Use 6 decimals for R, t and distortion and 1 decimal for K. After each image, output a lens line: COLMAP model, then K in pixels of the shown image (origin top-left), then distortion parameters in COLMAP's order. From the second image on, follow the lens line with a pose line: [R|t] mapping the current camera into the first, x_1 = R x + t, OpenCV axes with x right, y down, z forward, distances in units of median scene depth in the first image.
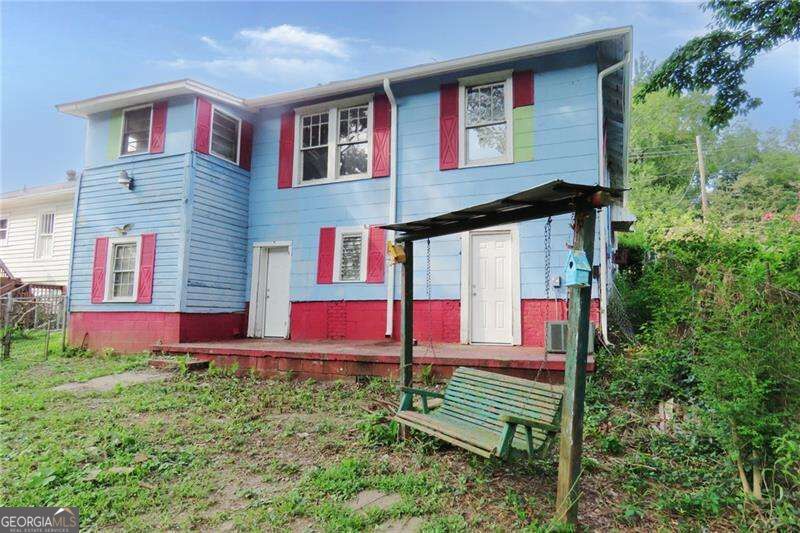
lens RADIAL K [[519.8, 0, 400.0], [0, 519.8, 266.5], [0, 0, 1]] dist [-0.008844, 0.002976]
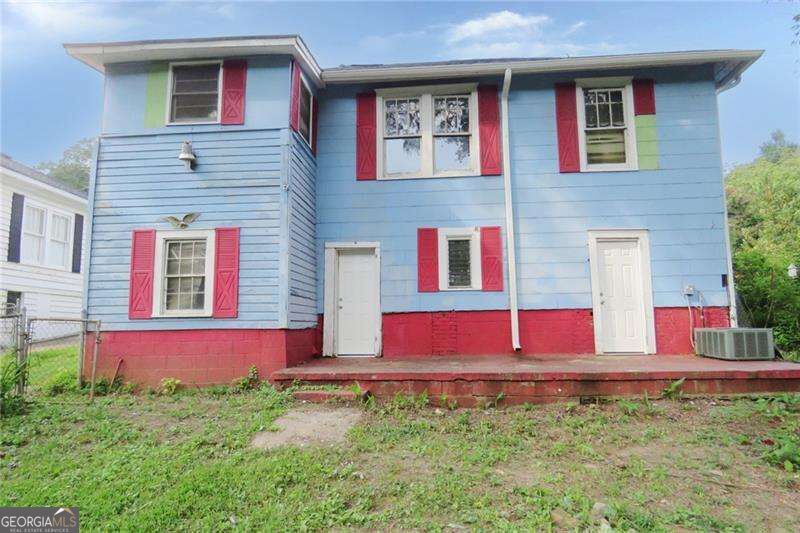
lens RADIAL K [[519.8, 0, 400.0], [0, 519.8, 266.5], [0, 0, 1]] dist [-0.008844, 0.002976]
pose [[0.948648, 0.014215, 0.316015, -0.472866], [-0.009892, 0.999834, -0.015281, 0.003957], [-0.316179, 0.011370, 0.948631, 0.184659]]
